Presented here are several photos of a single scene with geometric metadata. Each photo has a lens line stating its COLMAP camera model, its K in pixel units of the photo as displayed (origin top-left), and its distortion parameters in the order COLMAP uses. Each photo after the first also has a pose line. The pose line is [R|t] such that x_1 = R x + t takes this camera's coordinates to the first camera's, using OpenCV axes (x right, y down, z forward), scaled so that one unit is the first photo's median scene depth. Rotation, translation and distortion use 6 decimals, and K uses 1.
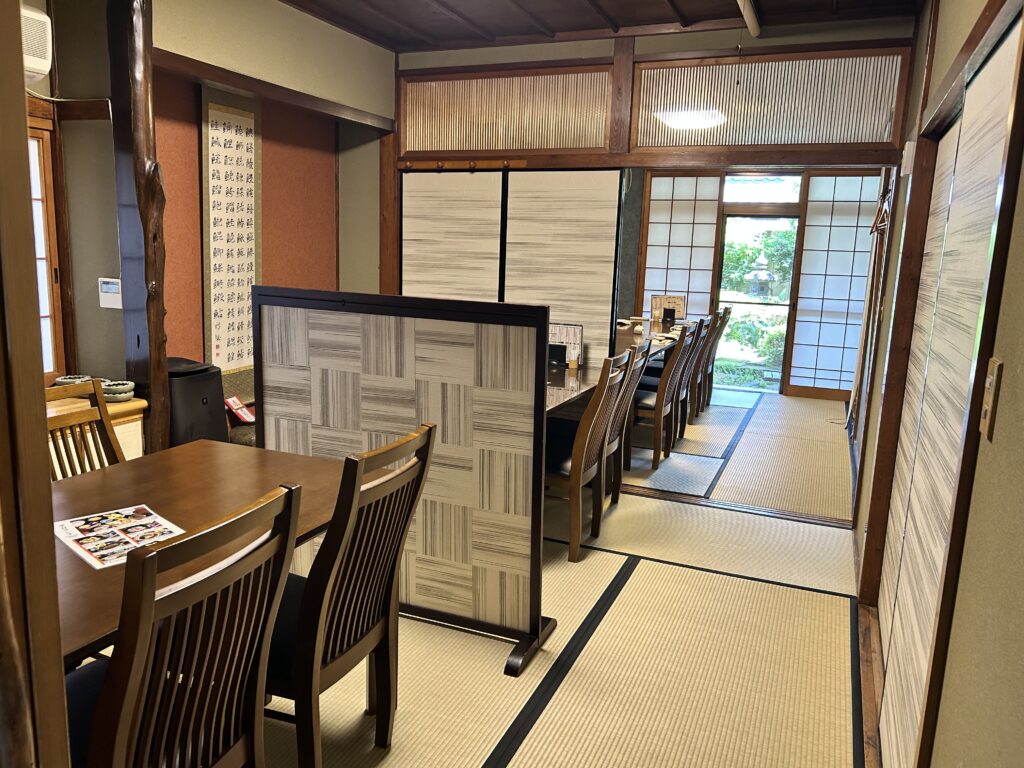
lens RADIAL K [[770.7, 0, 511.7], [0, 770.7, 385.1], [0, 0, 1]] dist [0.005156, 0.003965]
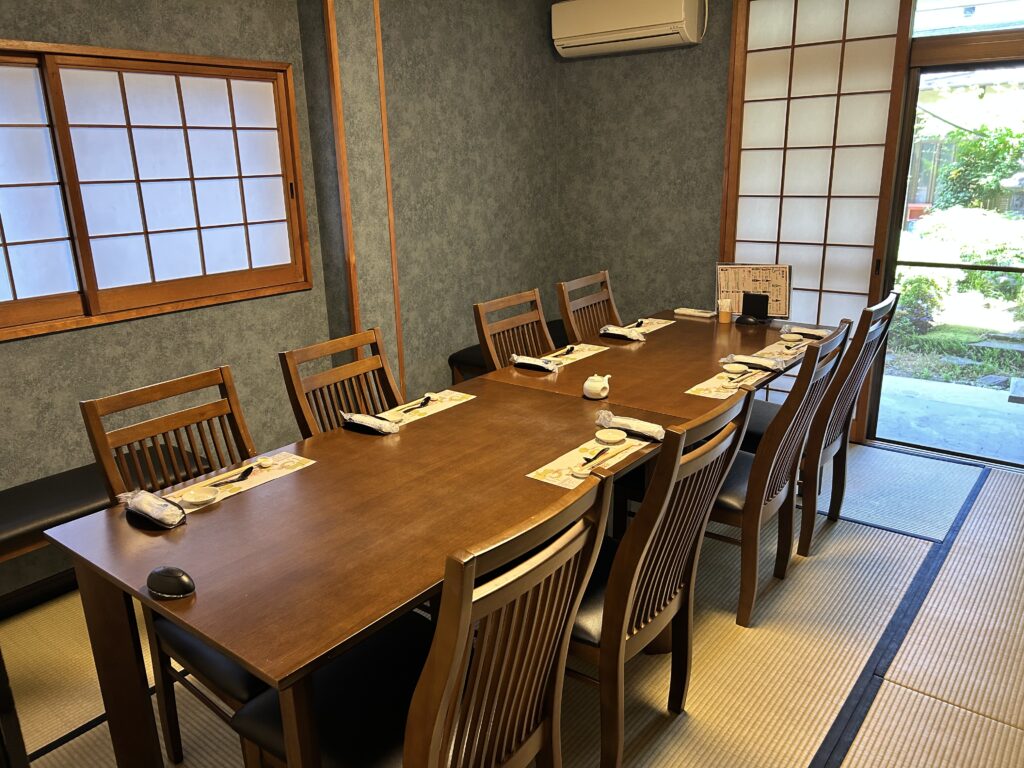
lens RADIAL K [[770.7, 0, 511.5], [0, 770.7, 383.0], [0, 0, 1]] dist [0.005156, 0.003965]
pose [[0.959018, 0.021355, -0.282538, 0.266349], [0.009442, 0.994193, 0.107193, -0.132043], [0.283186, -0.105468, 0.953248, 0.716067]]
